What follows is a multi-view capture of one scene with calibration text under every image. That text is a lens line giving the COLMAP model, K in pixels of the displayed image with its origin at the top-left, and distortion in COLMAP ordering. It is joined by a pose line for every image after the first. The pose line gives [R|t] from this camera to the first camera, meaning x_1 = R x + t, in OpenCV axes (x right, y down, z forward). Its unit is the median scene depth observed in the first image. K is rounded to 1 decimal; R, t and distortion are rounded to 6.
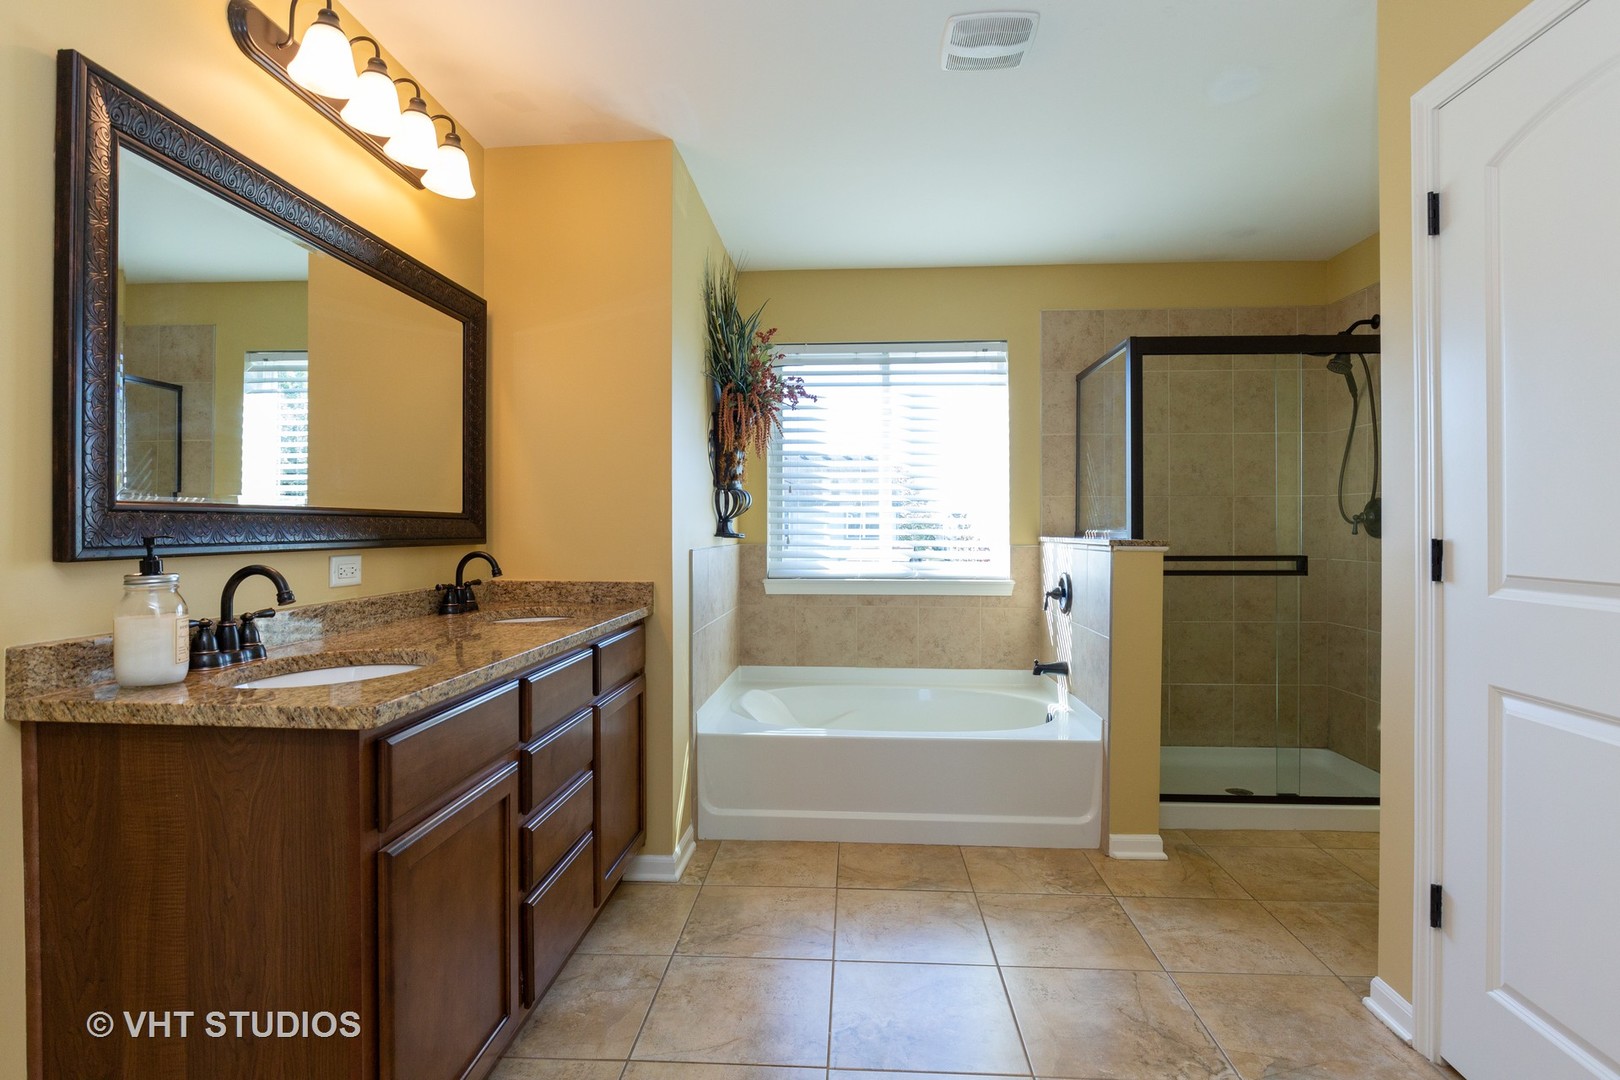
lens RADIAL K [[805.6, 0, 810.0], [0, 805.6, 540.0], [0, 0, 1]] dist [-0.003481, -0.001089]
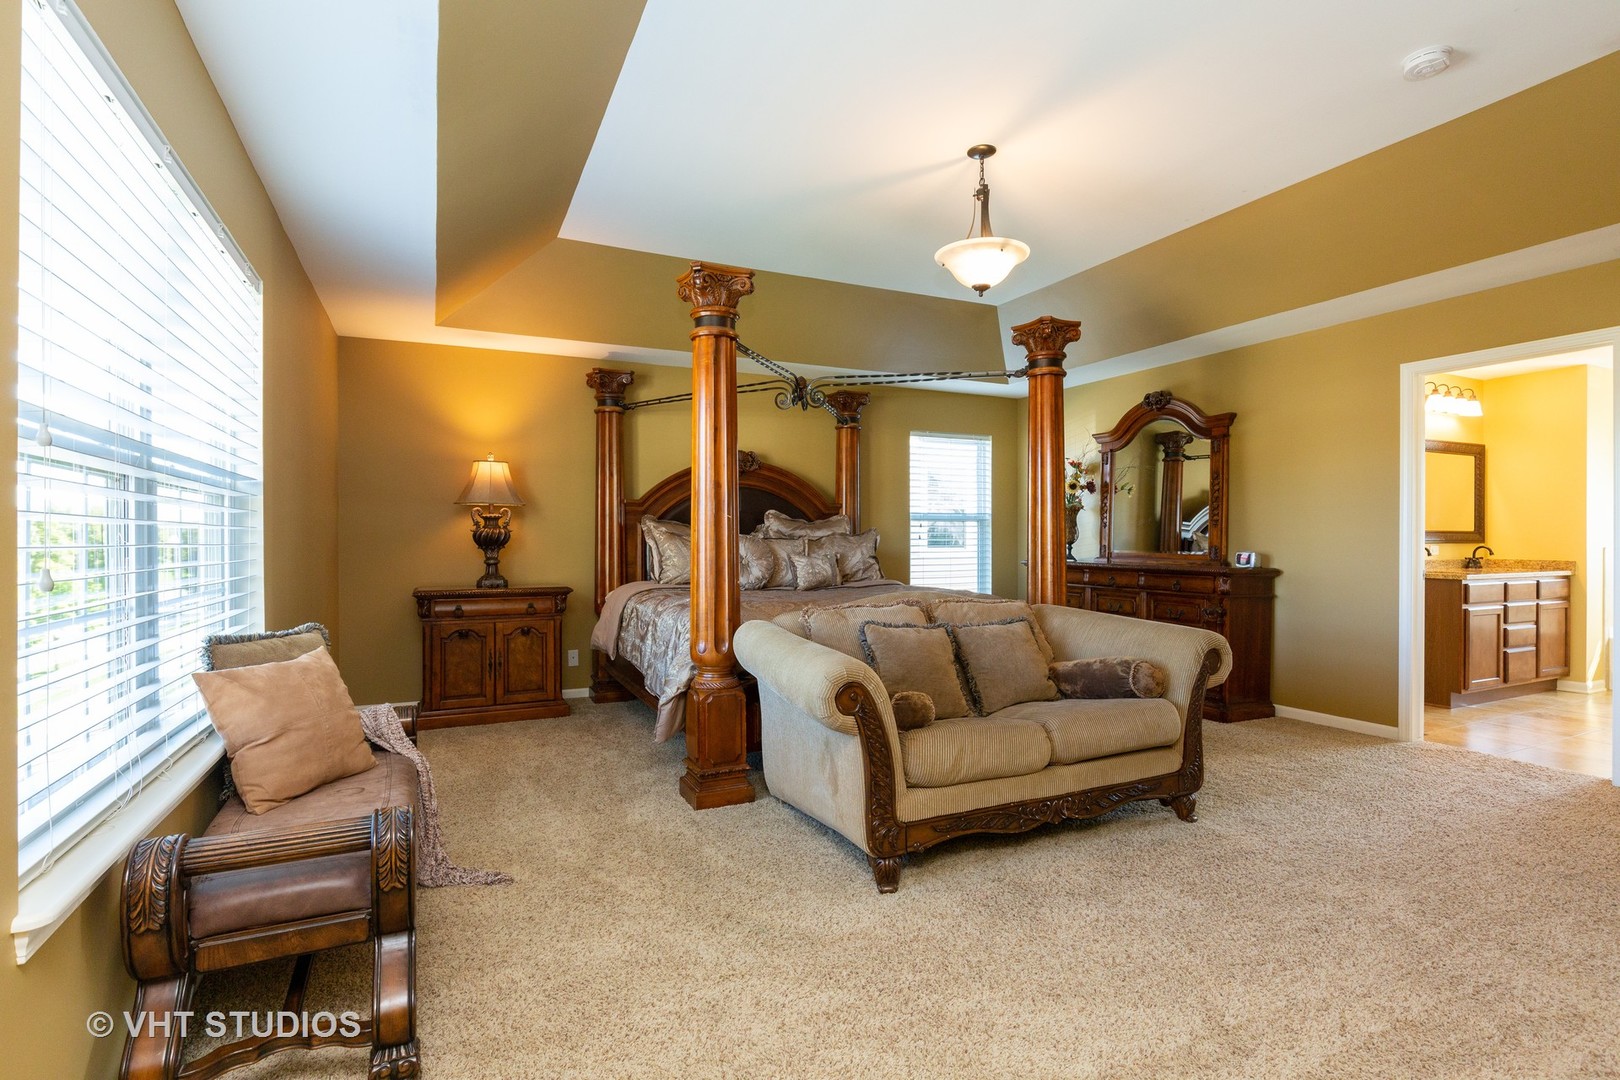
lens RADIAL K [[766.3, 0, 810.0], [0, 766.3, 540.0], [0, 0, 1]] dist [0.004415, 0.000452]
pose [[0.483033, 0.002668, -0.875598, 0.720007], [-0.008099, 0.999966, -0.001421, 0.016399], [0.875565, 0.007778, 0.483038, -2.117363]]
